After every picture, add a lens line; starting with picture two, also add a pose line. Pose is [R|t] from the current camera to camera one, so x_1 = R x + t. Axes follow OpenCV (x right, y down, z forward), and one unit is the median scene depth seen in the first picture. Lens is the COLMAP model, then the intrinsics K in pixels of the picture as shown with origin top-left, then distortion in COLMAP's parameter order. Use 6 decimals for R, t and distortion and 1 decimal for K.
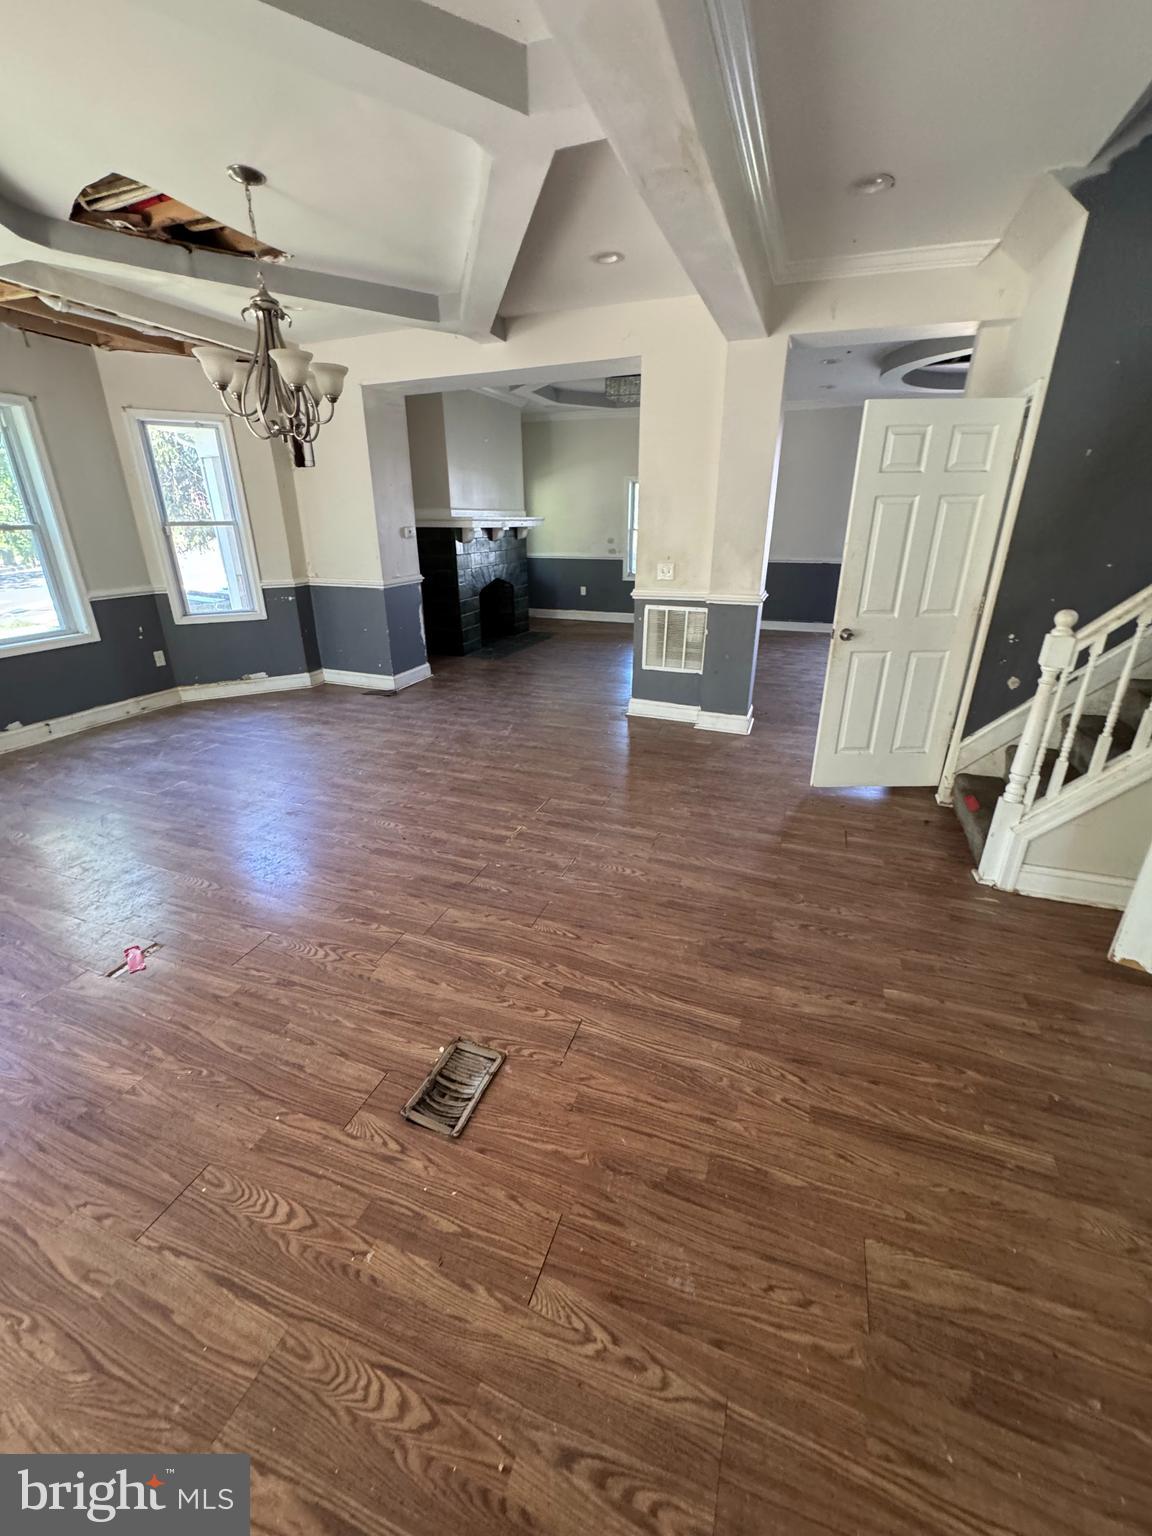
lens RADIAL K [[615.1, 0, 571.0], [0, 615.1, 773.7], [0, 0, 1]] dist [-0.000678, -0.000294]
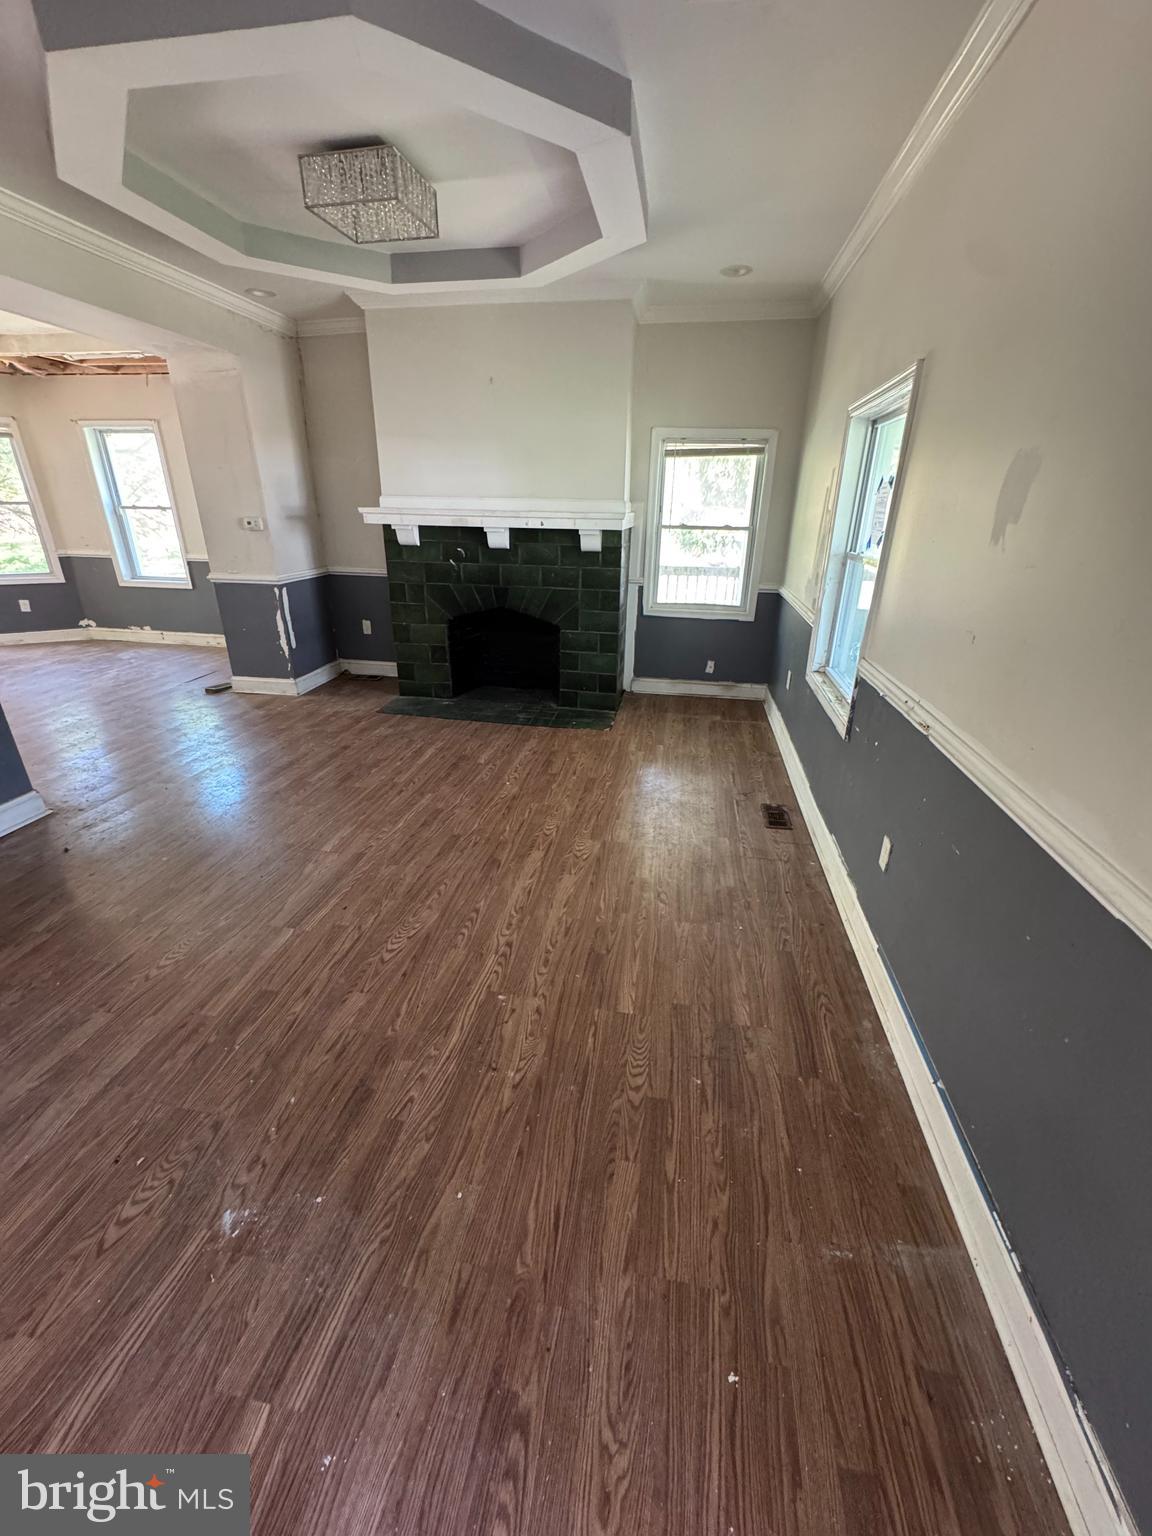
lens RADIAL K [[615.1, 0, 572.7], [0, 615.1, 768.5], [0, 0, 1]] dist [-0.000678, -0.000294]
pose [[0.186893, 0.394447, -0.899712, 1.149238], [-0.393089, 0.869361, 0.299486, -0.852641], [0.900307, 0.297696, 0.317530, 1.986754]]
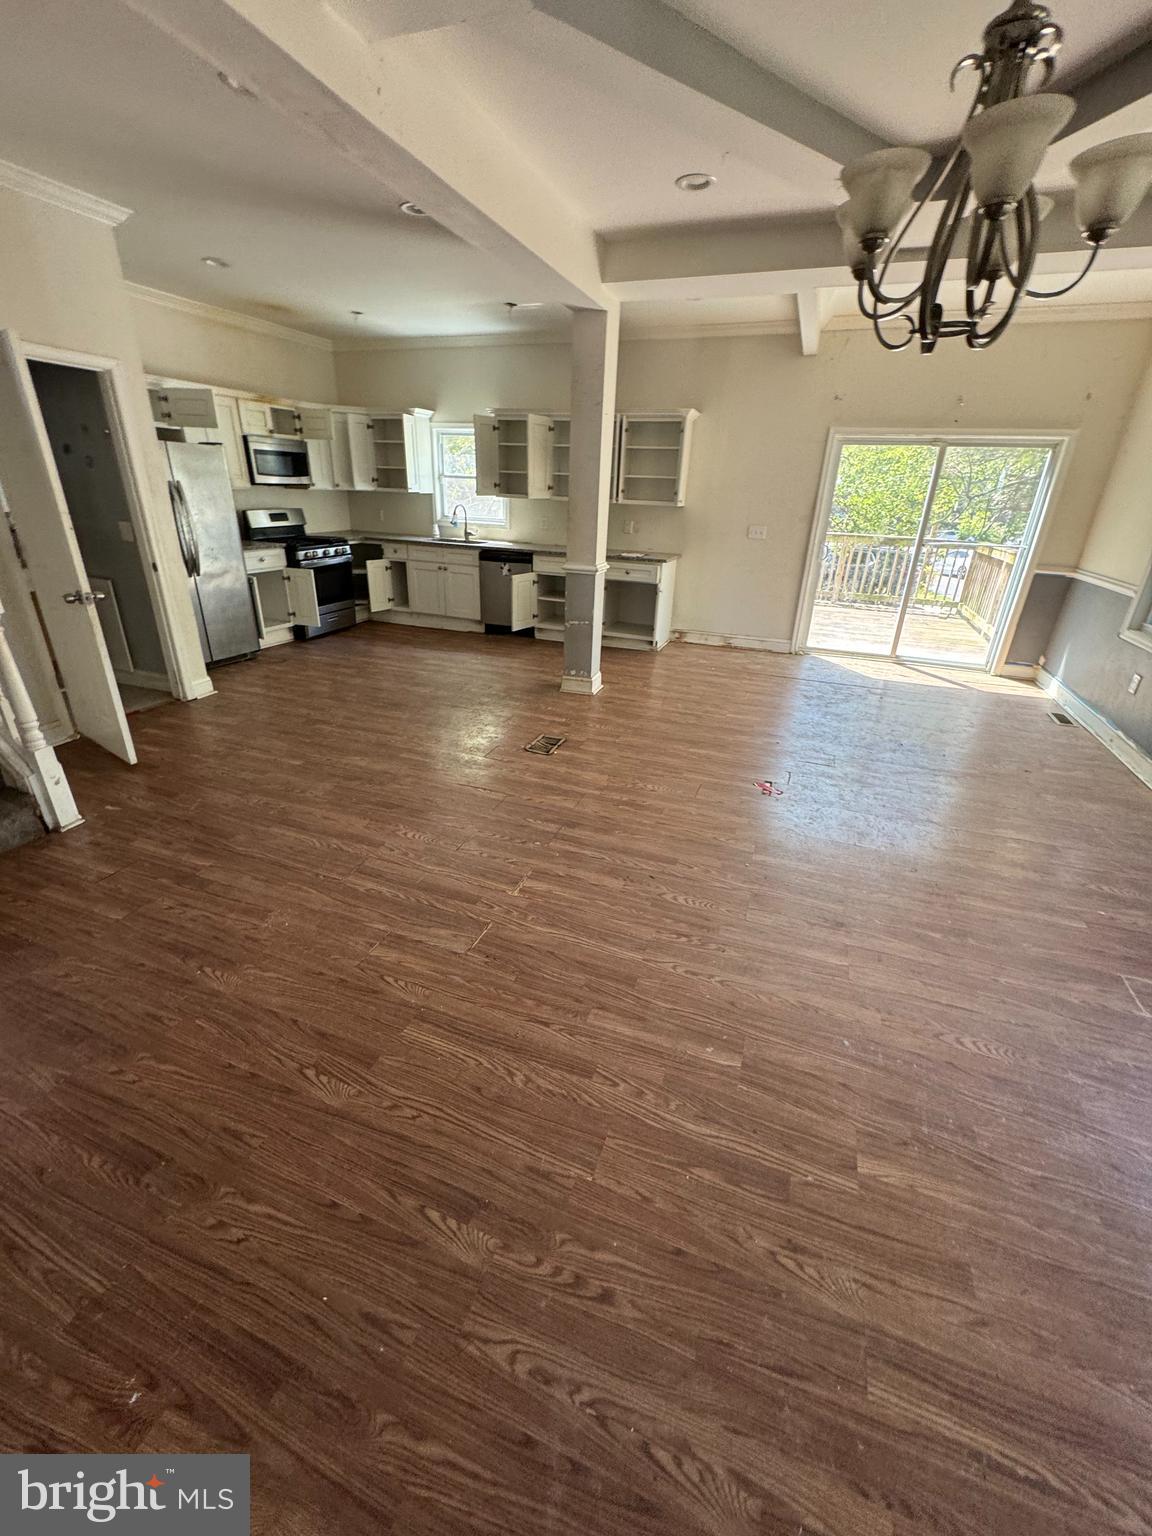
lens RADIAL K [[615.1, 0, 576.7], [0, 615.1, 768.2], [0, 0, 1]] dist [-0.000678, -0.000294]
pose [[-0.999483, -0.026019, -0.018862, -0.130773], [-0.031502, 0.677124, 0.735194, -0.547662], [-0.006357, 0.735409, -0.677594, 1.299821]]
